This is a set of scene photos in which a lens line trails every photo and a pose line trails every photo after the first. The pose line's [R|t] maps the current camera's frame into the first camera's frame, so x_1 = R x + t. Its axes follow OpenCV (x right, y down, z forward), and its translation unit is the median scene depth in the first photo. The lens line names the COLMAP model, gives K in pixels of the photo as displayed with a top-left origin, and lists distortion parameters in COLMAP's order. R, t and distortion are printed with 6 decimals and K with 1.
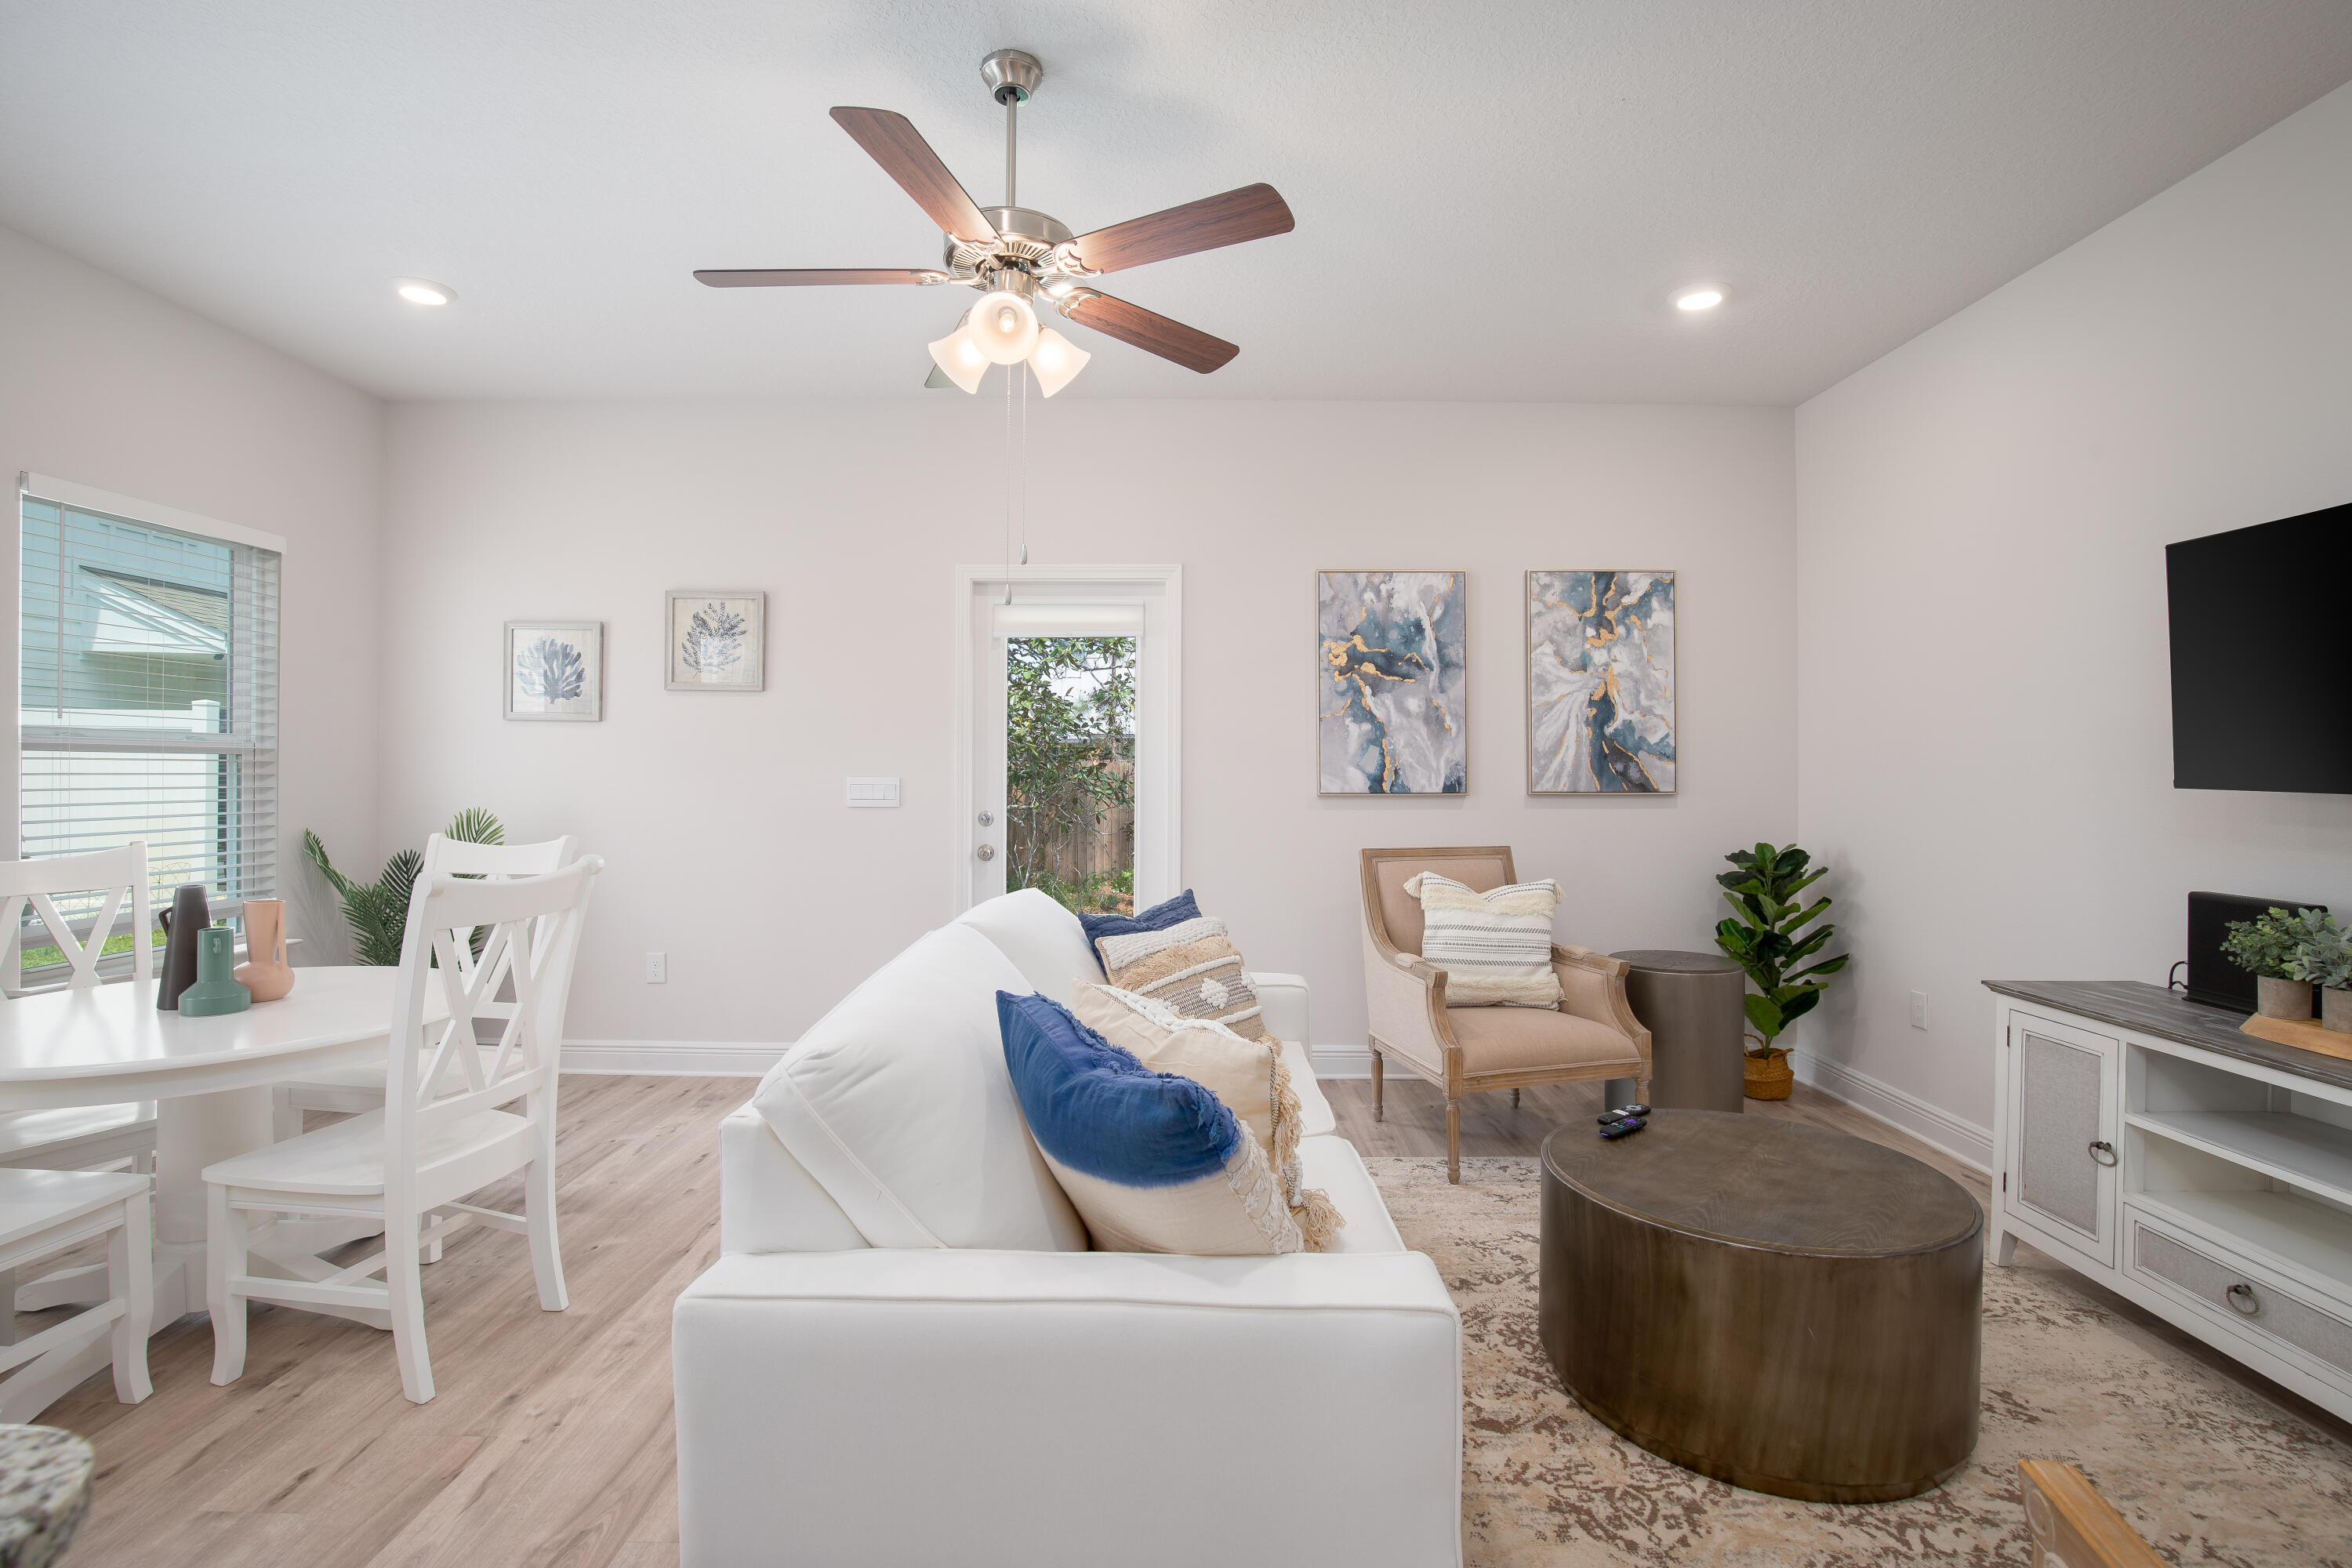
lens RADIAL K [[1093.8, 0, 1191.9], [0, 1093.8, 764.0], [0, 0, 1]] dist [-0.037828, 0.005646]
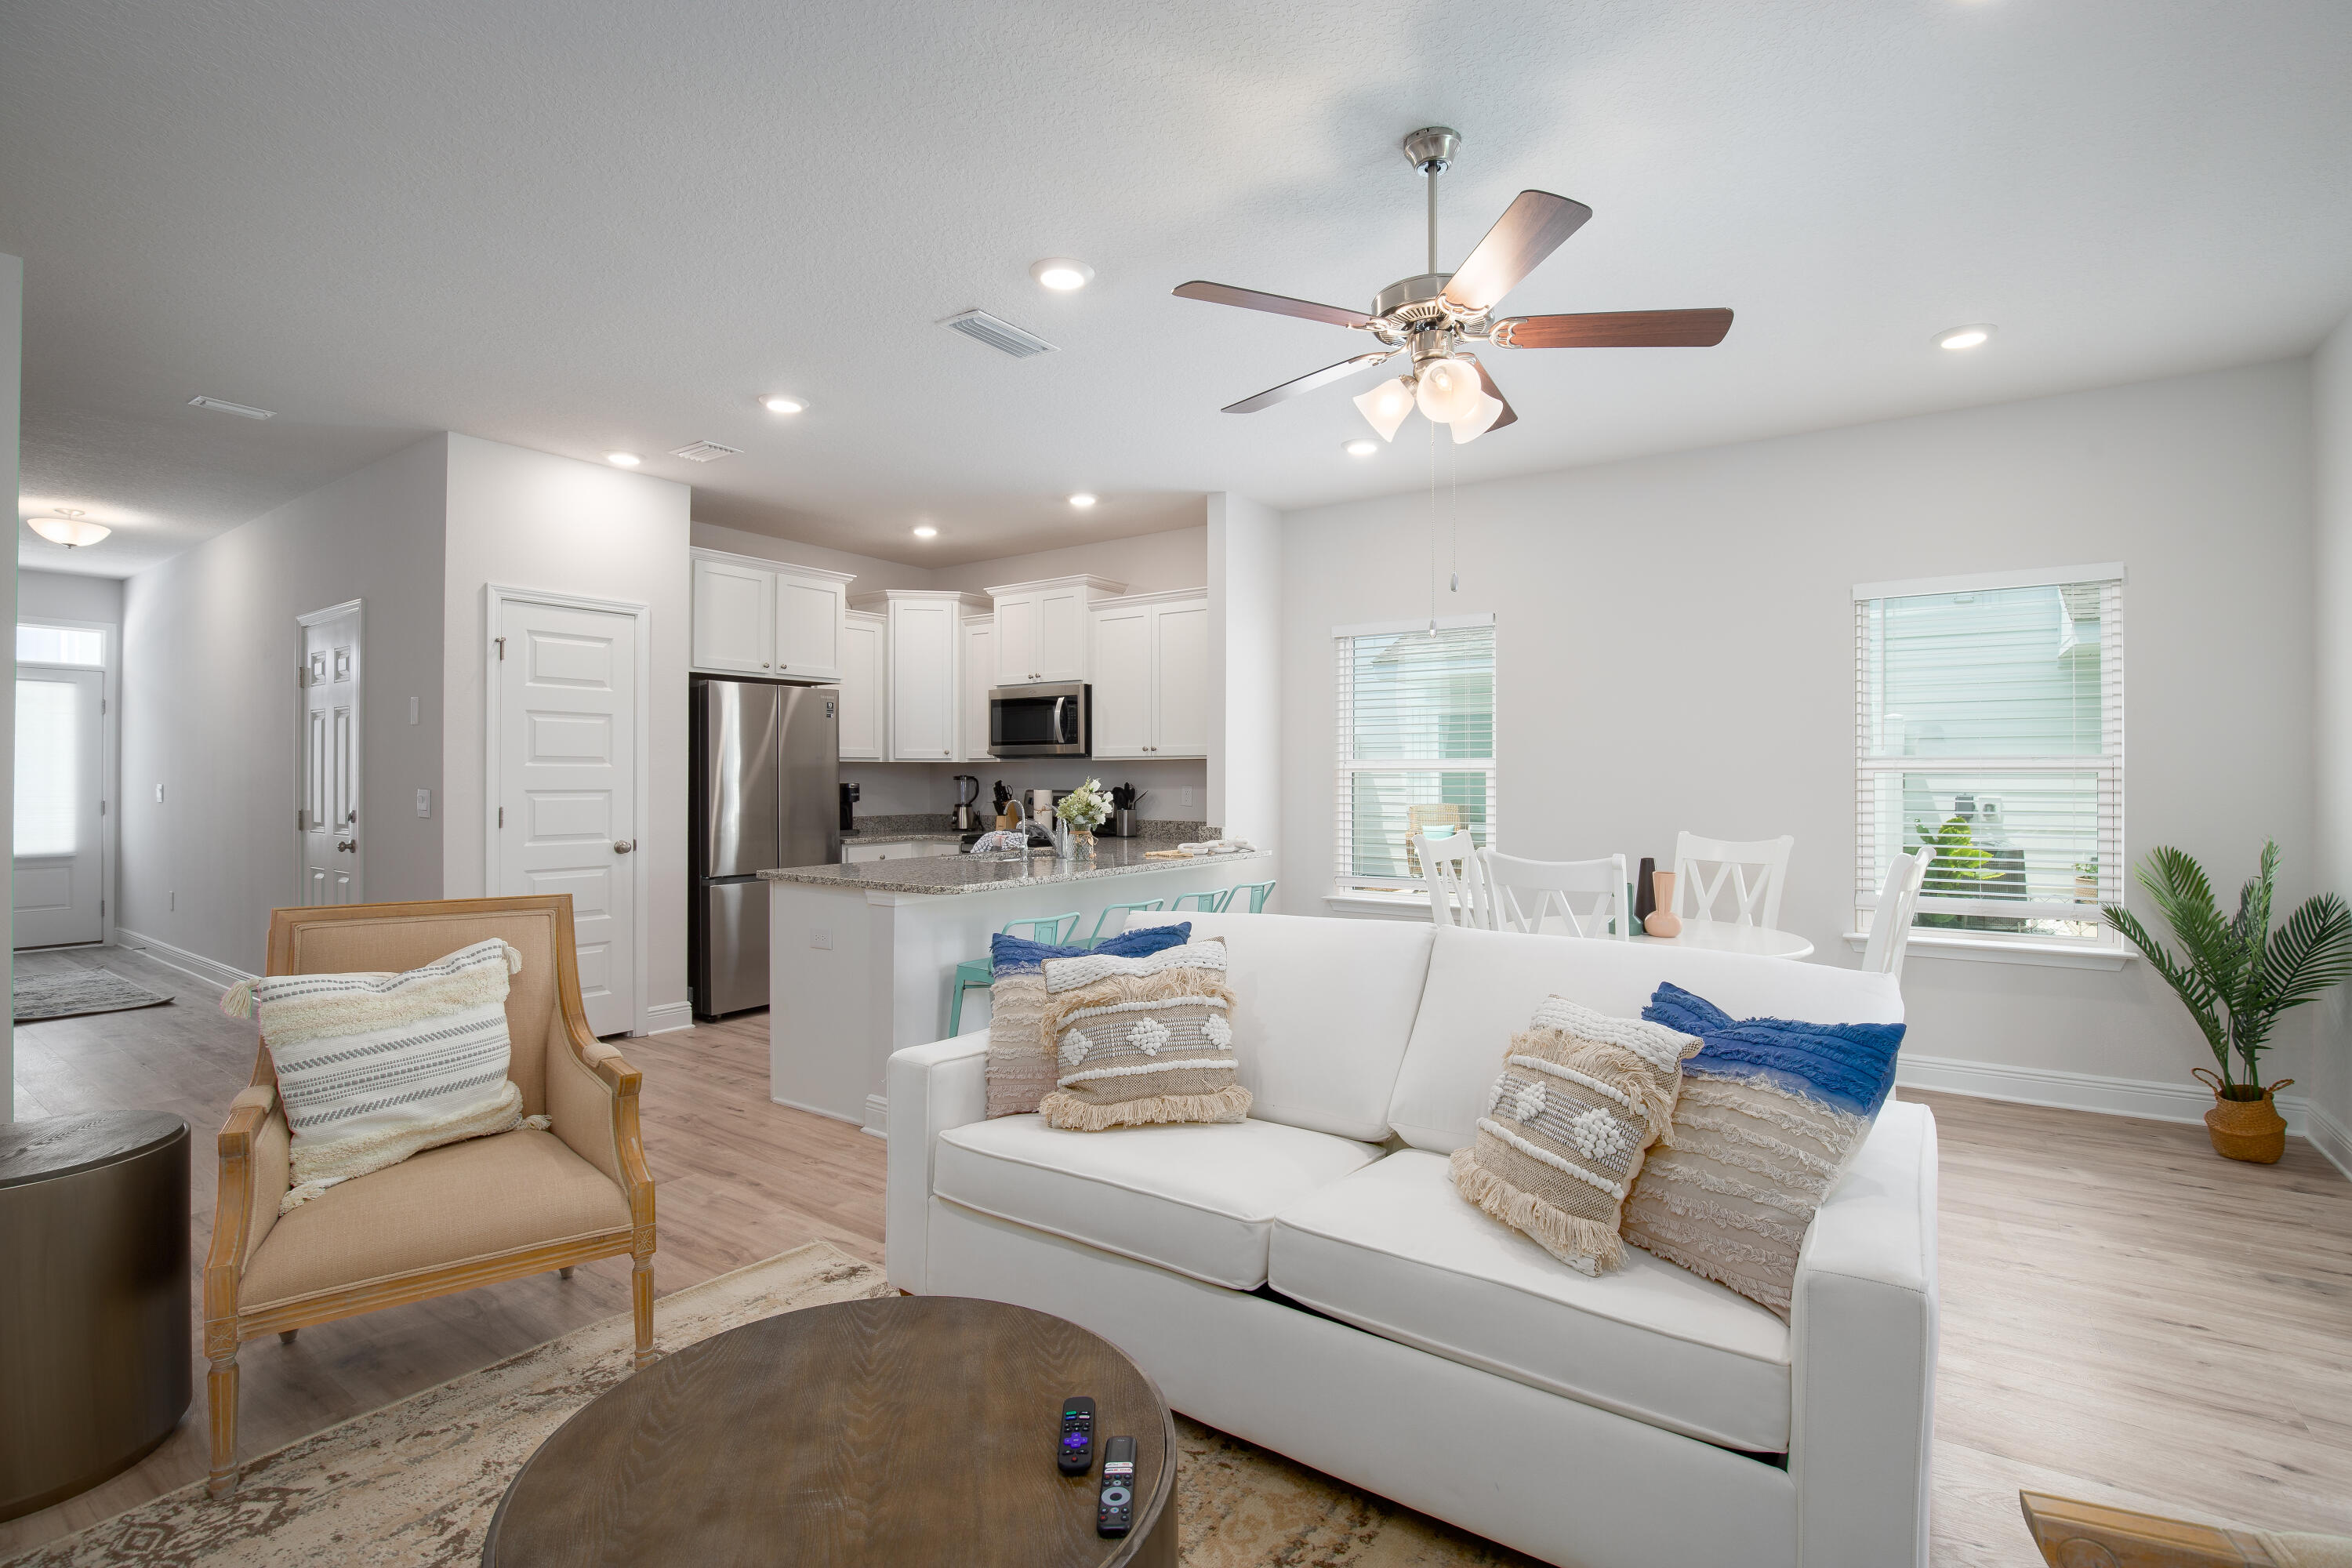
lens RADIAL K [[1093.8, 0, 1203.1], [0, 1093.8, 764.8], [0, 0, 1]] dist [-0.037828, 0.005646]
pose [[-0.576711, -0.013101, -0.816843, 0.451001], [0.001776, 0.999849, -0.017290, -0.000581], [0.816946, -0.011422, -0.576601, 0.759258]]
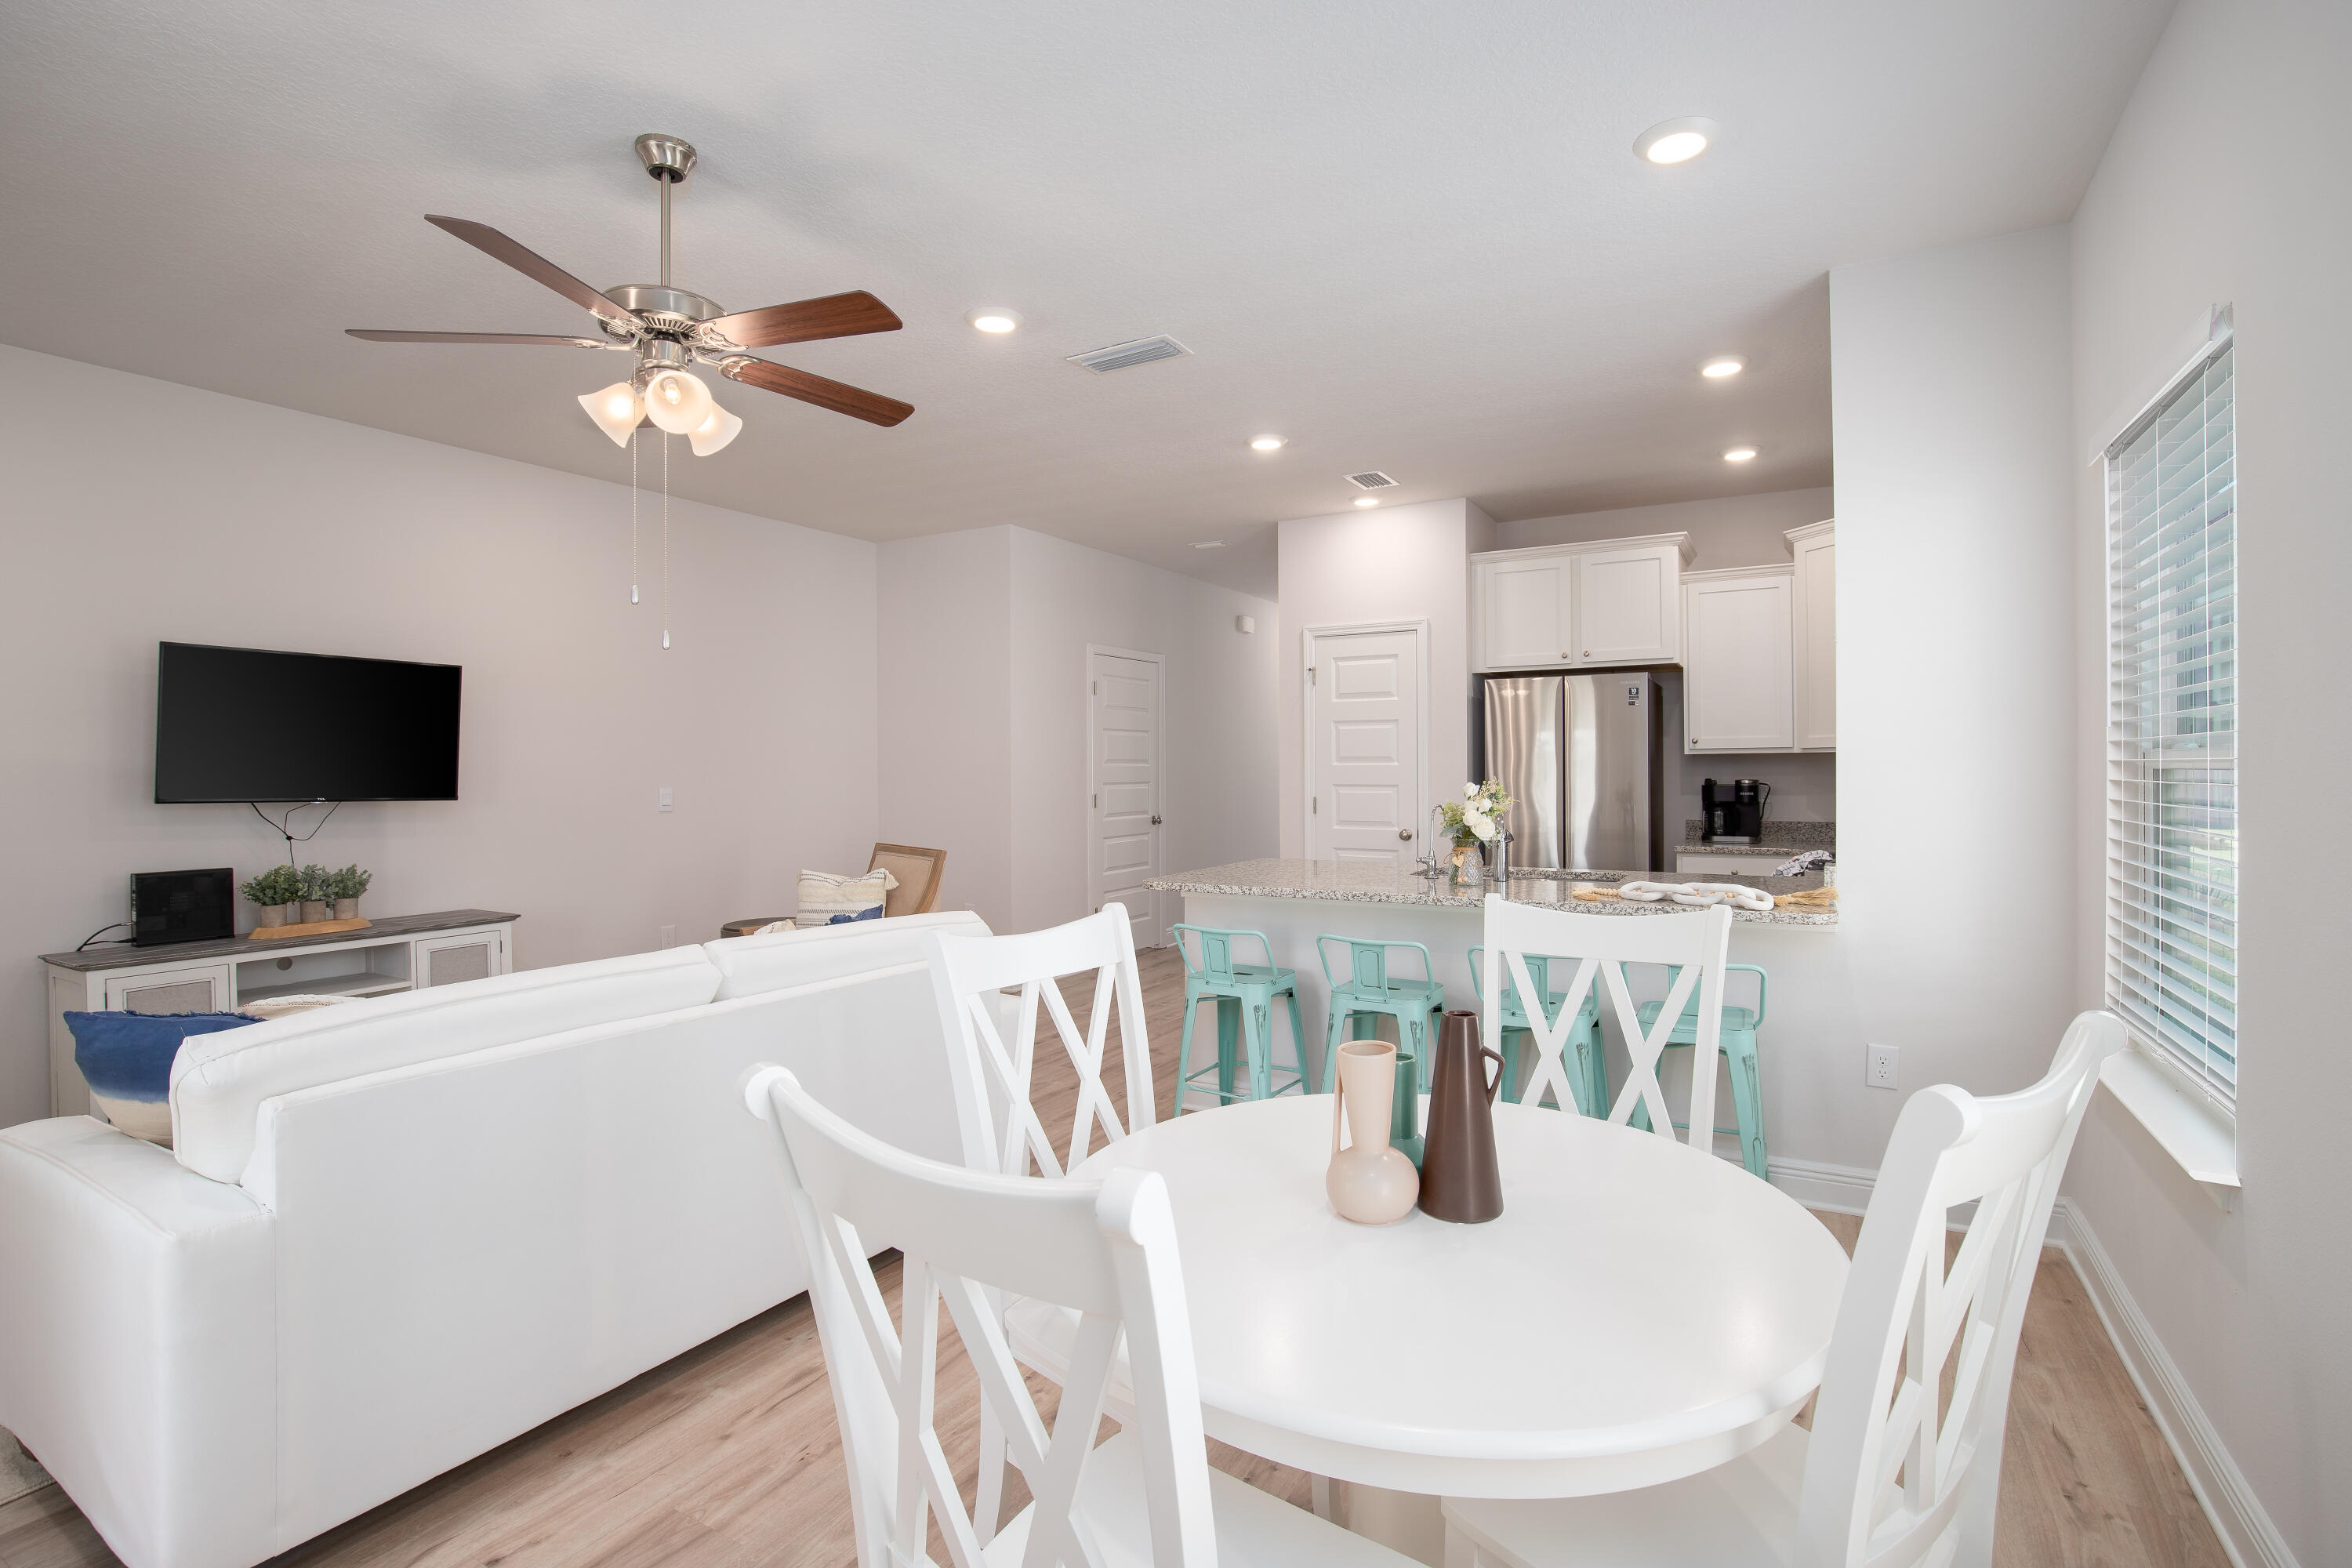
lens RADIAL K [[1093.8, 0, 1188.0], [0, 1093.8, 769.7], [0, 0, 1]] dist [-0.037828, 0.005646]
pose [[-0.863054, 0.000129, 0.505111, -0.611359], [0.000538, 1.000000, 0.000664, -0.014557], [-0.505111, 0.000845, -0.863054, 0.881352]]
